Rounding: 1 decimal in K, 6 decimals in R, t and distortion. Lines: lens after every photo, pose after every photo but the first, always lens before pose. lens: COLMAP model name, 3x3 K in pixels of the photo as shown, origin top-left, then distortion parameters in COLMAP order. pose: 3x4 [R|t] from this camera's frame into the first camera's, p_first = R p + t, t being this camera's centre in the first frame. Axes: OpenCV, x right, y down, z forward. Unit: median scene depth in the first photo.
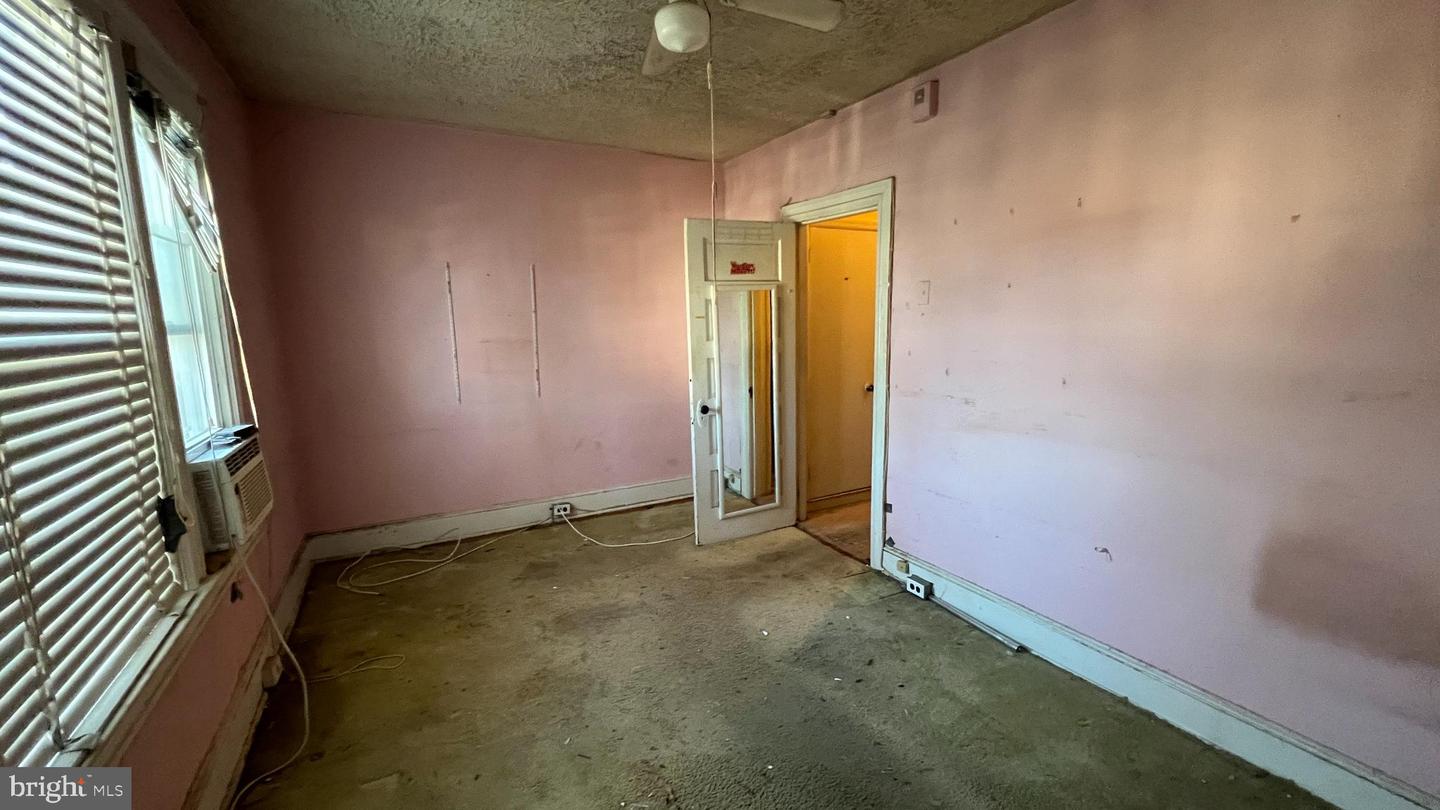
lens RADIAL K [[576.9, 0, 718.6], [0, 576.9, 409.3], [0, 0, 1]] dist [0.000531, 0.000635]
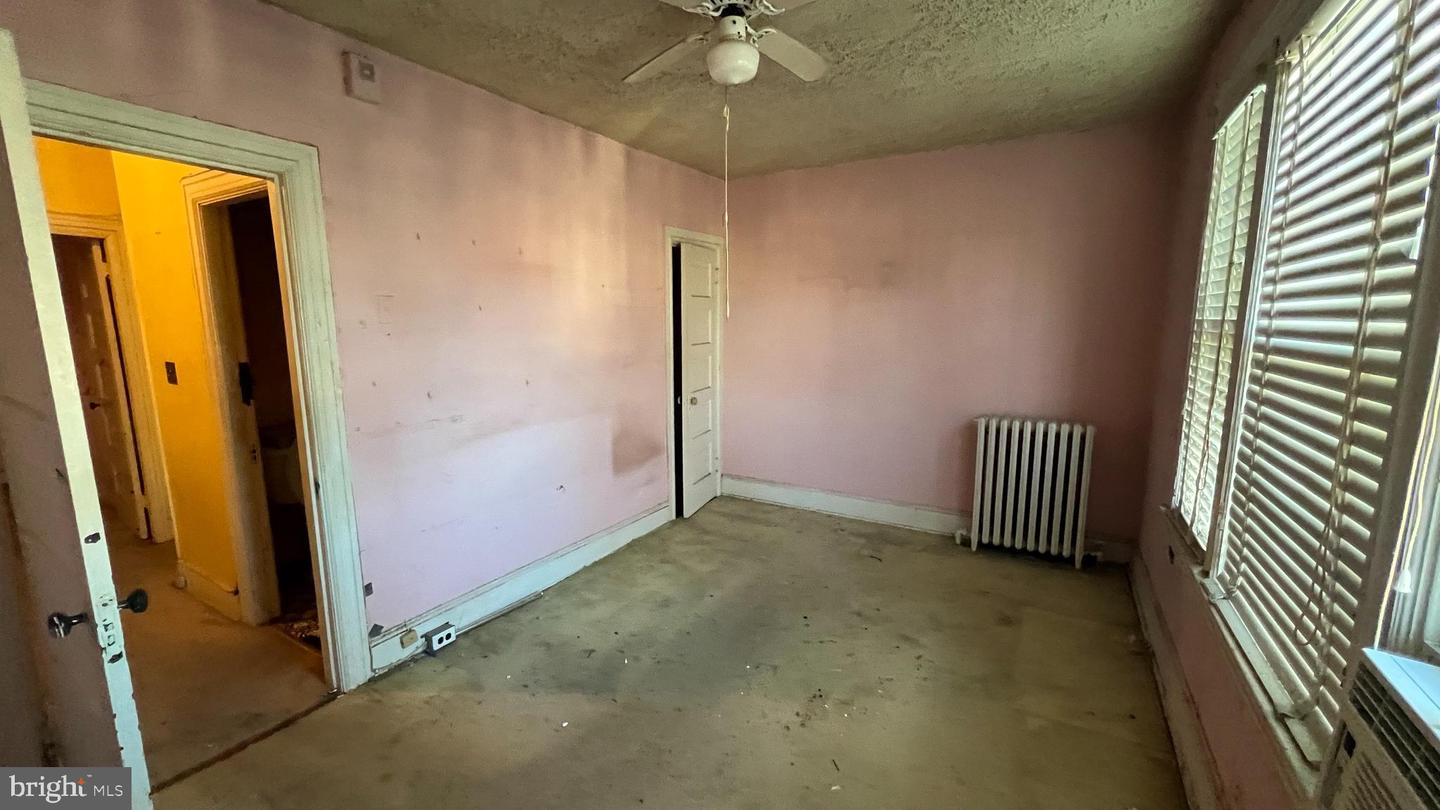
lens RADIAL K [[576.9, 0, 718.6], [0, 576.9, 409.3], [0, 0, 1]] dist [0.000531, 0.000635]
pose [[-0.511831, -0.108317, 0.852230, -0.693304], [0.155558, 0.963936, 0.215939, -0.184182], [-0.844885, 0.243096, -0.476523, 1.132130]]
